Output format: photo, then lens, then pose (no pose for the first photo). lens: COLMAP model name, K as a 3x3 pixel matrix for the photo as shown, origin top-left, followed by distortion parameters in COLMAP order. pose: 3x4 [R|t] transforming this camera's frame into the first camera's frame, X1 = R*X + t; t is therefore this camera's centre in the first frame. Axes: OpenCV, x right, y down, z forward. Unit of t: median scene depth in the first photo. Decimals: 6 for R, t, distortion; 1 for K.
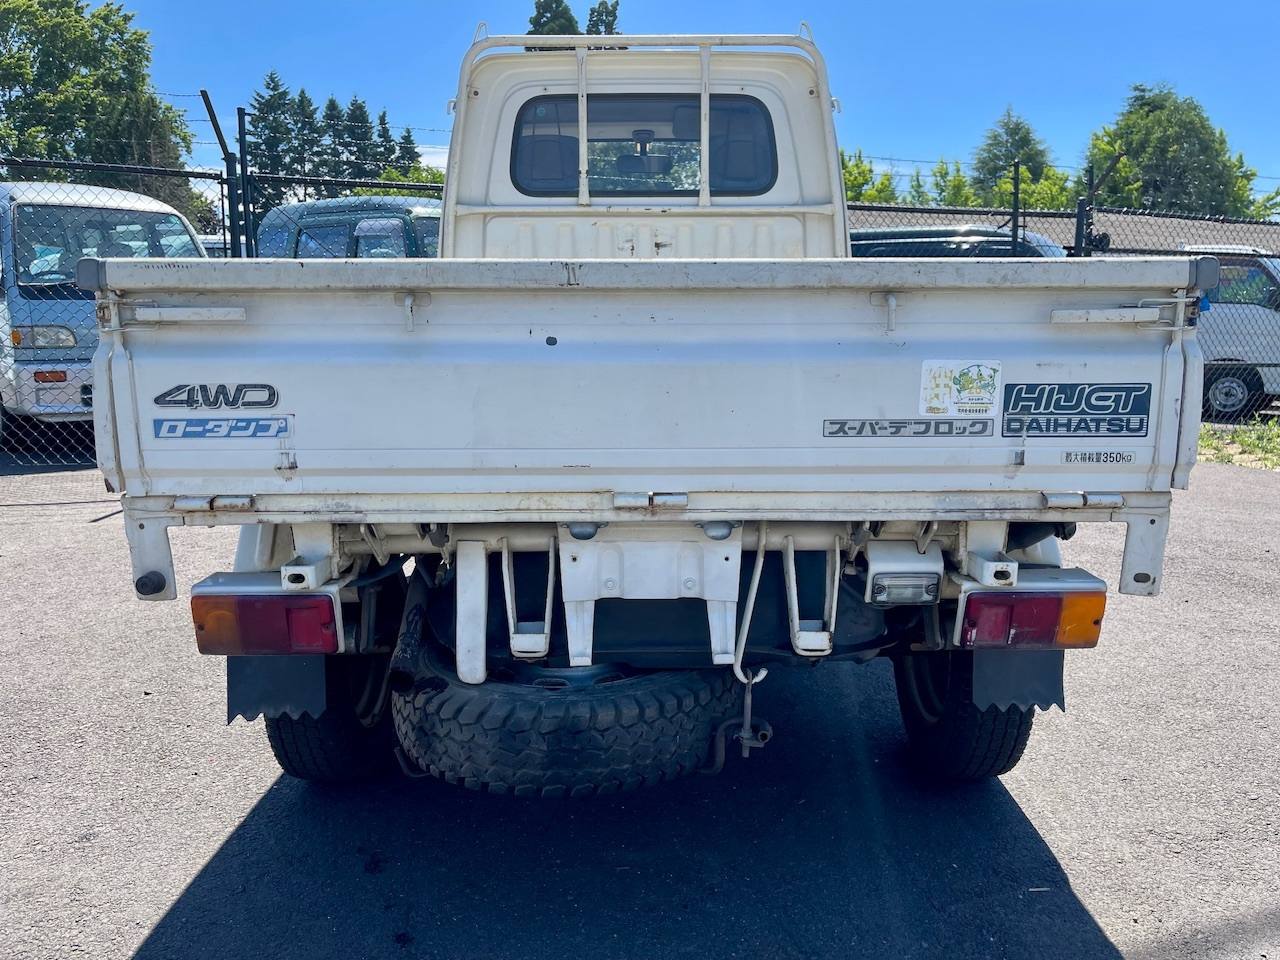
lens RADIAL K [[976.5, 0, 649.6], [0, 976.5, 483.1], [0, 0, 1]] dist [0.054007, -0.070294]
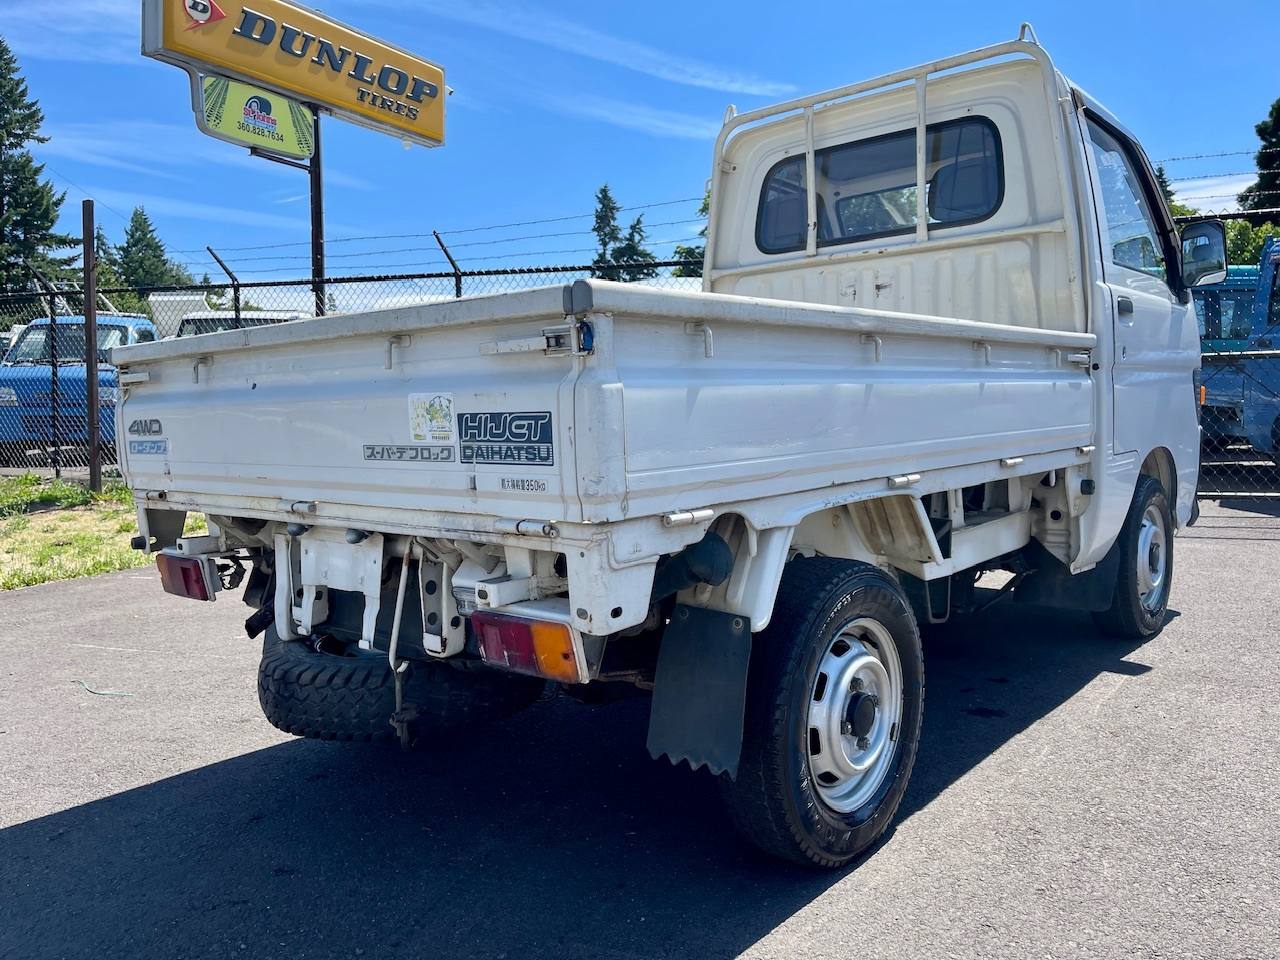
lens RADIAL K [[976.5, 0, 641.9], [0, 976.5, 478.1], [0, 0, 1]] dist [0.054007, -0.070294]
pose [[0.747787, 0.029623, -0.663278, 0.489670], [-0.071556, 0.996781, -0.036155, -0.002283], [0.660072, 0.074498, 0.747499, 0.133184]]
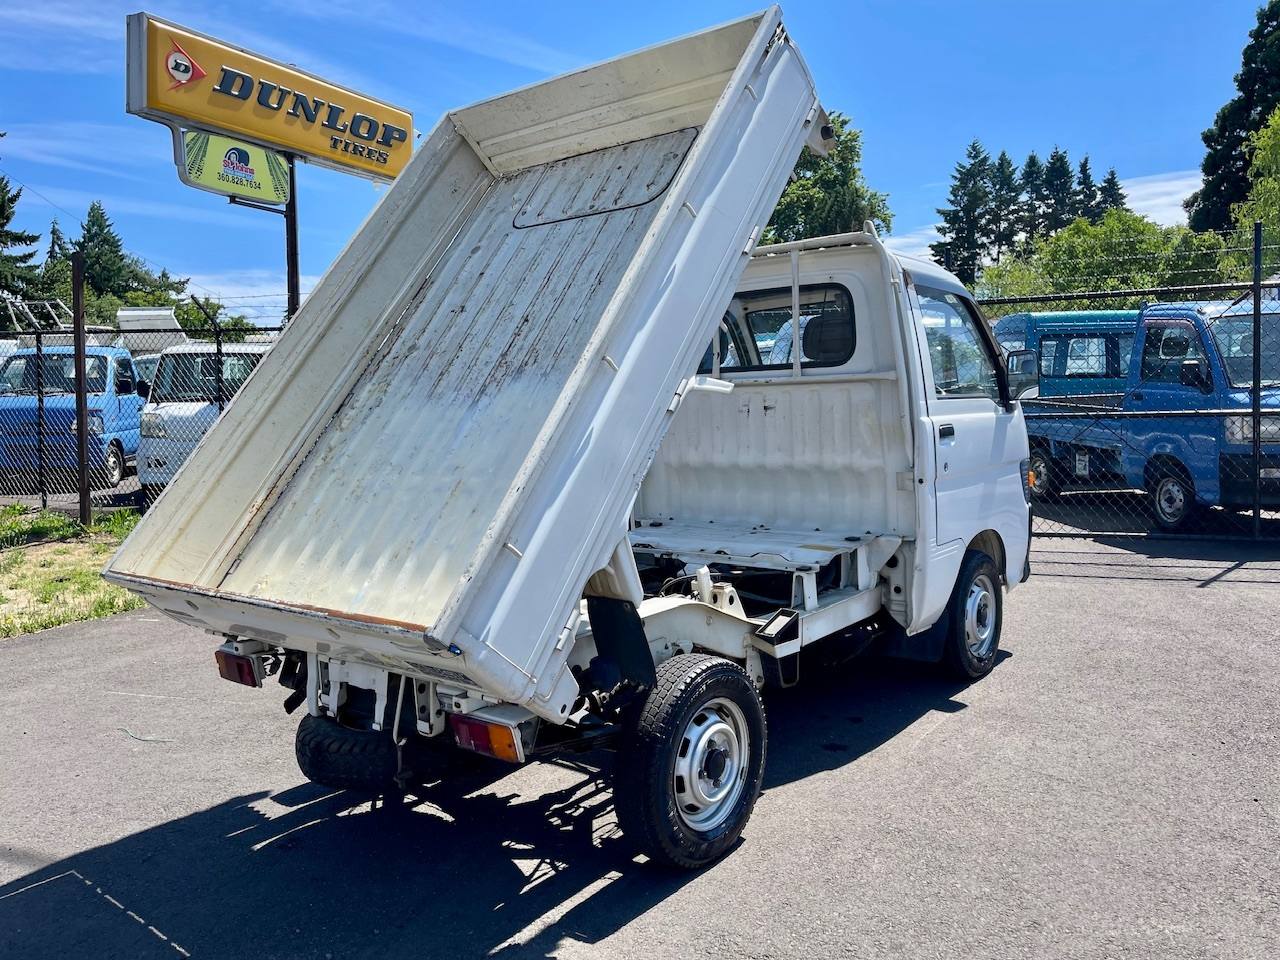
lens RADIAL K [[976.5, 0, 657.2], [0, 976.5, 476.2], [0, 0, 1]] dist [0.054007, -0.070294]
pose [[0.777778, 0.028391, -0.627897, 0.688633], [-0.064432, 0.997318, -0.034717, -0.106407], [0.625228, 0.067459, 0.777522, -0.044673]]
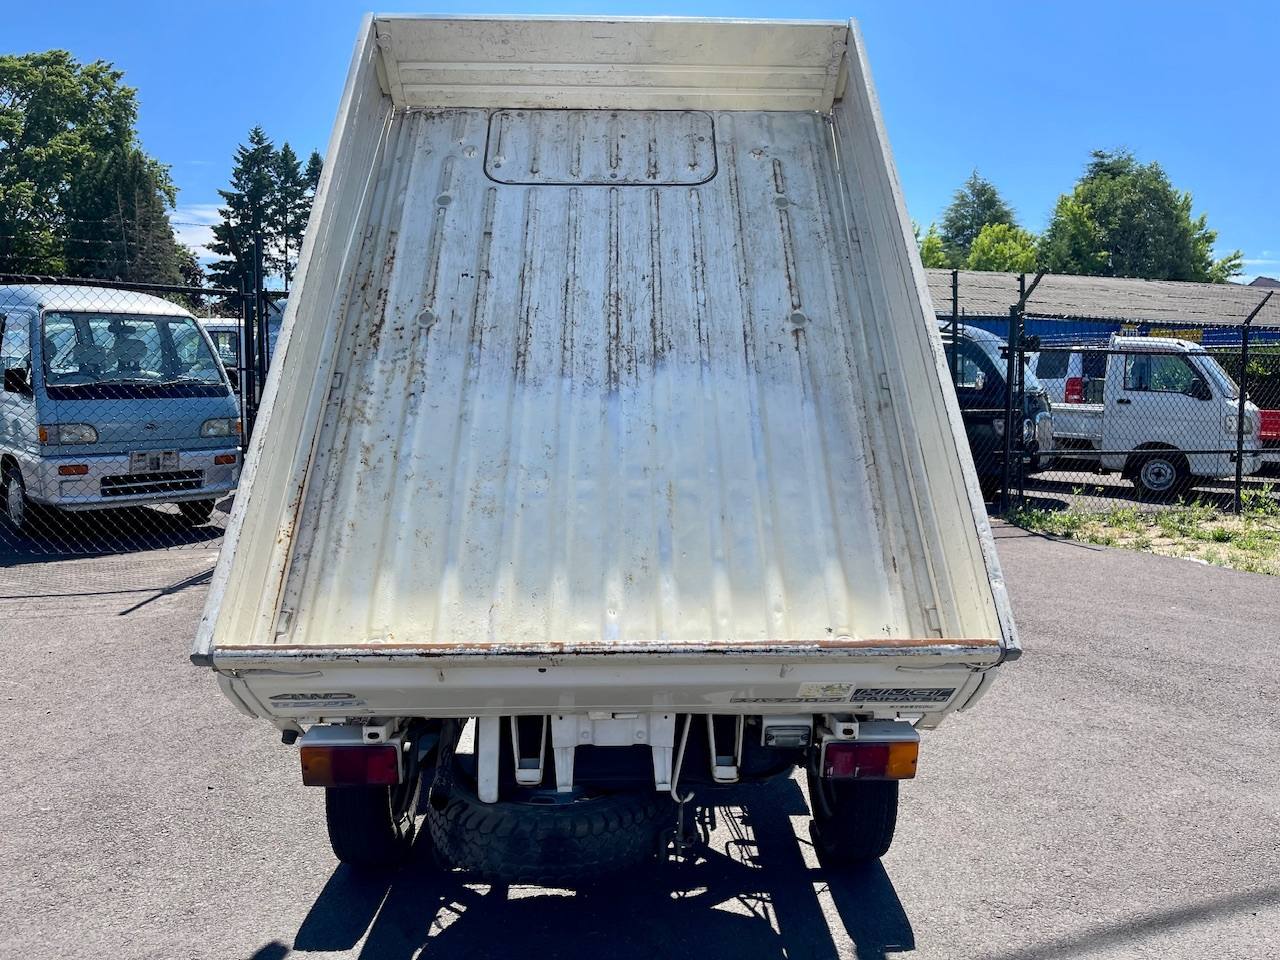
lens RADIAL K [[976.5, 0, 650.5], [0, 976.5, 481.8], [0, 0, 1]] dist [0.054007, -0.070294]
pose [[0.999704, 0.003978, 0.023987, 0.008650], [-0.002815, 0.998828, -0.048329, -0.088359], [-0.024151, 0.048247, 0.998543, -0.208883]]
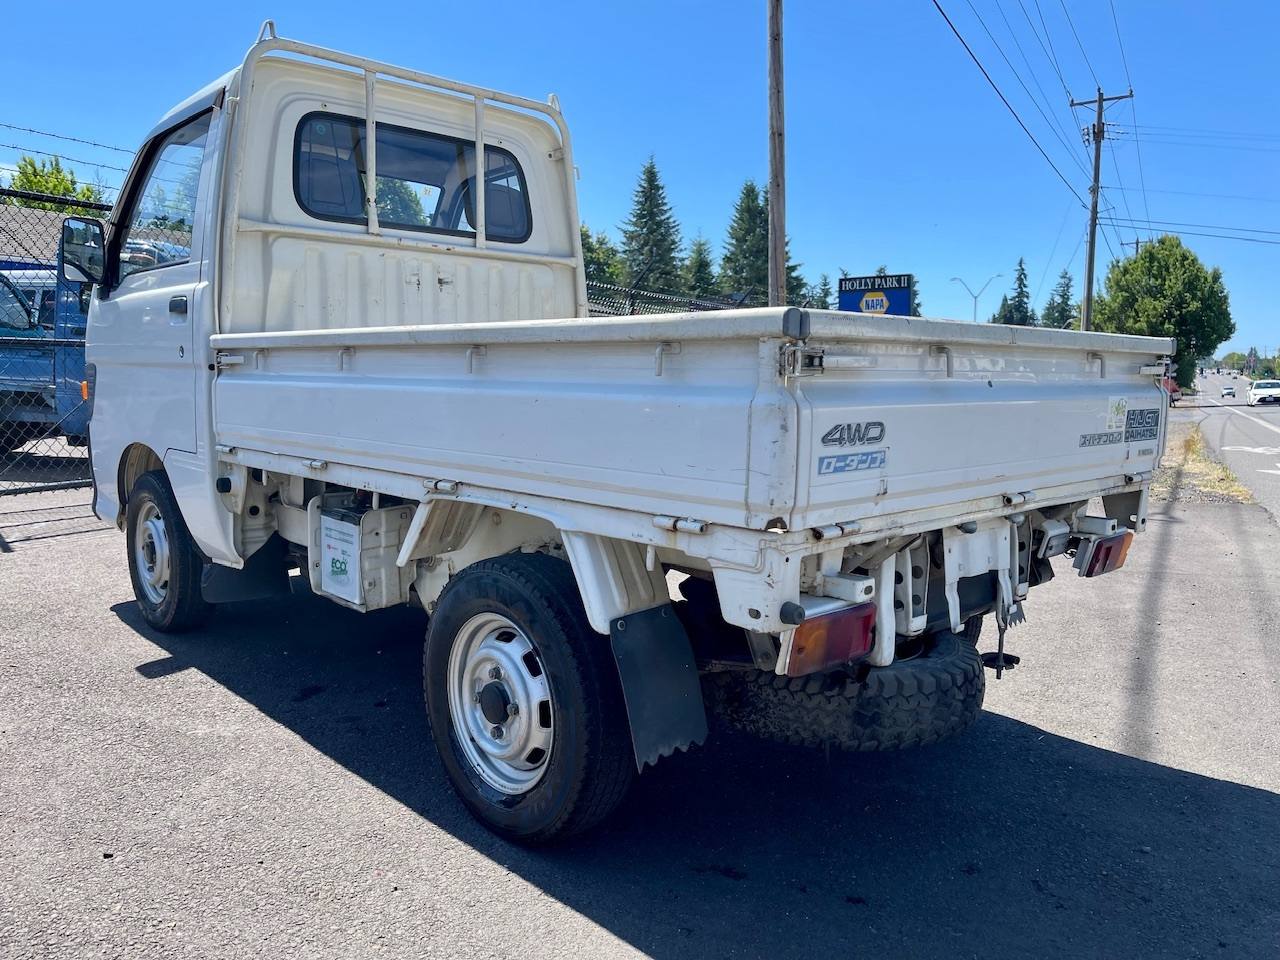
lens RADIAL K [[976.5, 0, 645.0], [0, 976.5, 479.3], [0, 0, 1]] dist [0.054007, -0.070294]
pose [[0.726518, -0.065287, 0.684039, -0.546132], [0.089633, 0.995975, -0.000139, -0.022830], [-0.681276, 0.061414, 0.729446, 0.137973]]
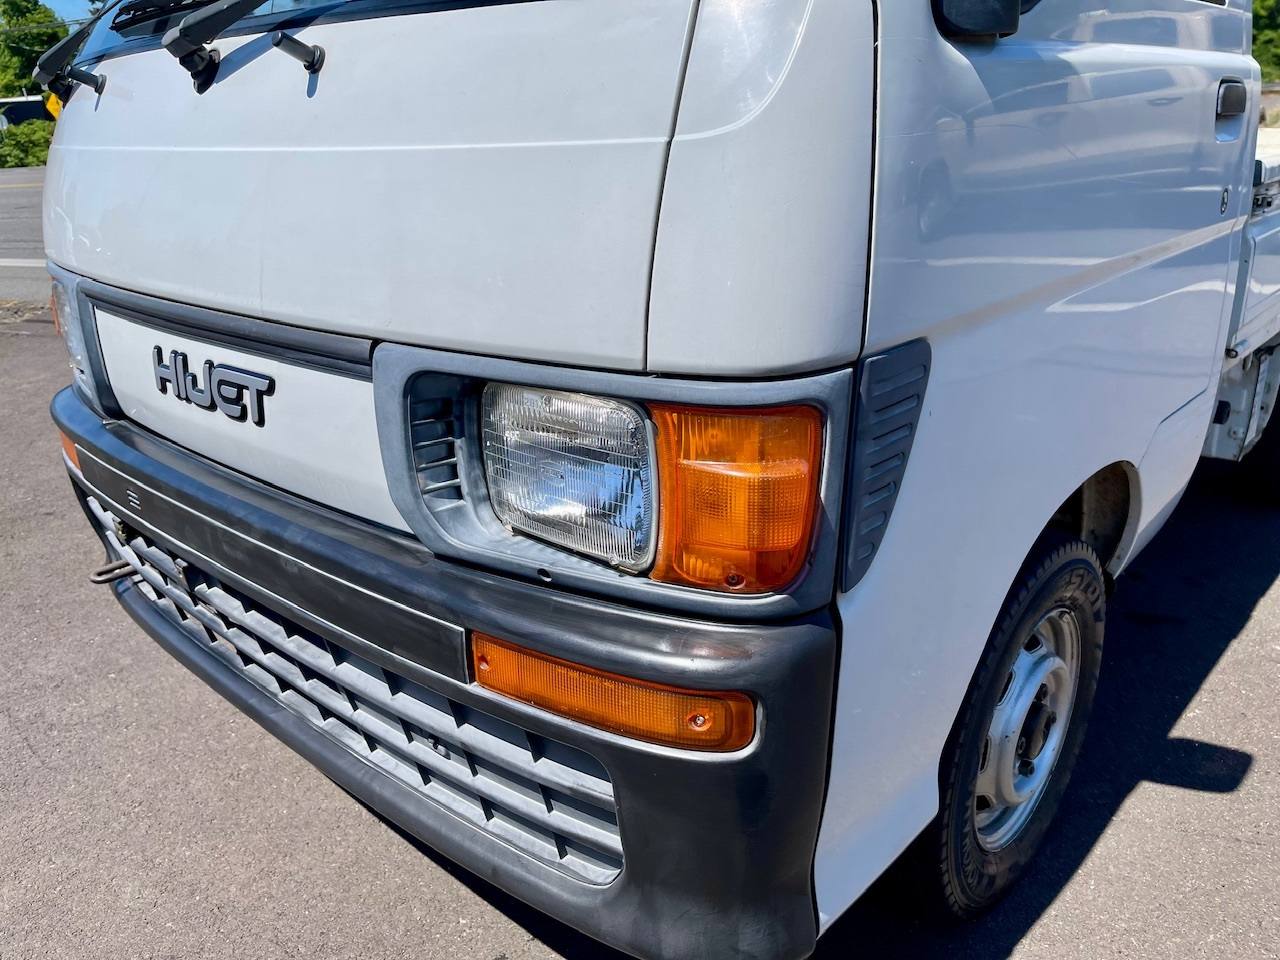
lens RADIAL K [[976.5, 0, 642.1], [0, 976.5, 474.9], [0, 0, 1]] dist [0.054007, -0.070294]
pose [[-0.731705, -0.208034, 0.649099, -0.351971], [0.132576, 0.890664, 0.434903, -0.294700], [-0.668604, 0.404275, -0.624123, 1.573277]]
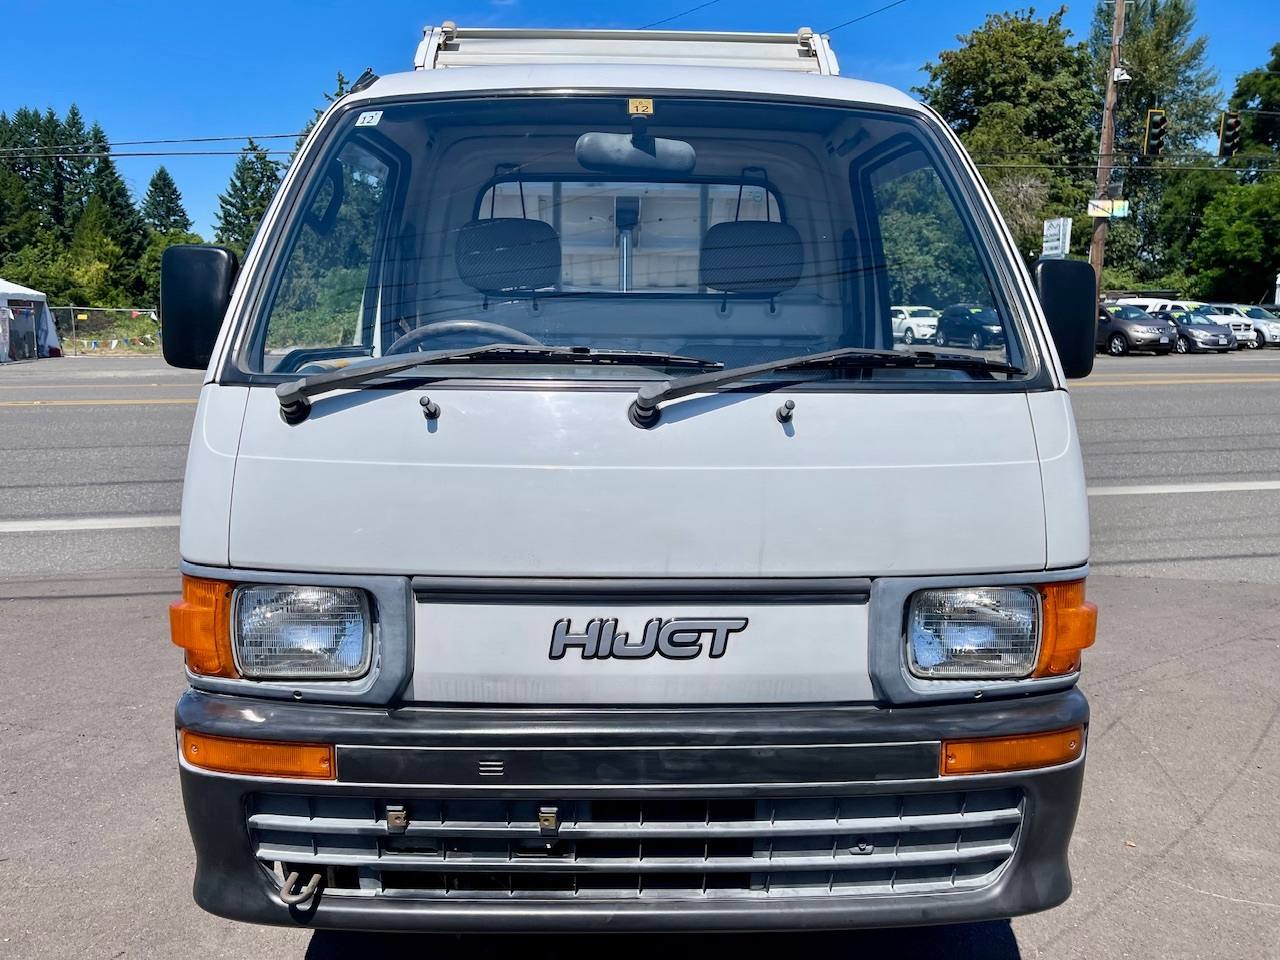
lens RADIAL K [[957.5, 0, 641.2], [0, 957.5, 449.9], [0, 0, 1]] dist [0.022624, -0.006130]
pose [[-0.999644, -0.009835, -0.024802, 0.004260], [-0.016228, 0.961985, 0.272620, -0.394781], [0.021178, 0.272925, -0.961802, 1.843914]]
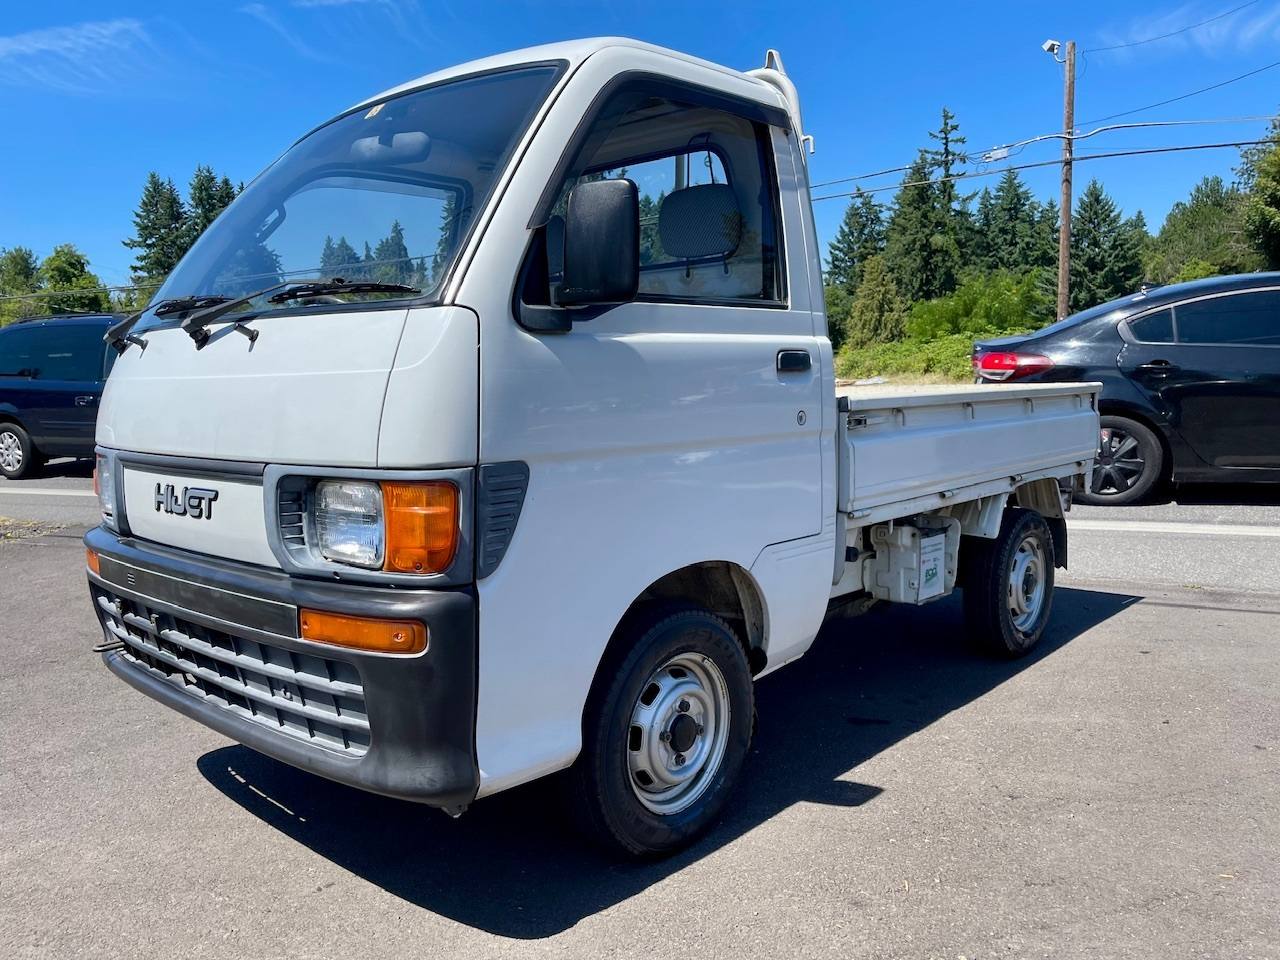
lens RADIAL K [[976.5, 0, 645.5], [0, 976.5, 472.7], [0, 0, 1]] dist [0.054007, -0.070294]
pose [[-0.734475, -0.047471, 0.676974, -0.645681], [0.122728, 0.971811, 0.201299, -0.299998], [-0.667447, 0.230933, -0.707944, 1.688743]]
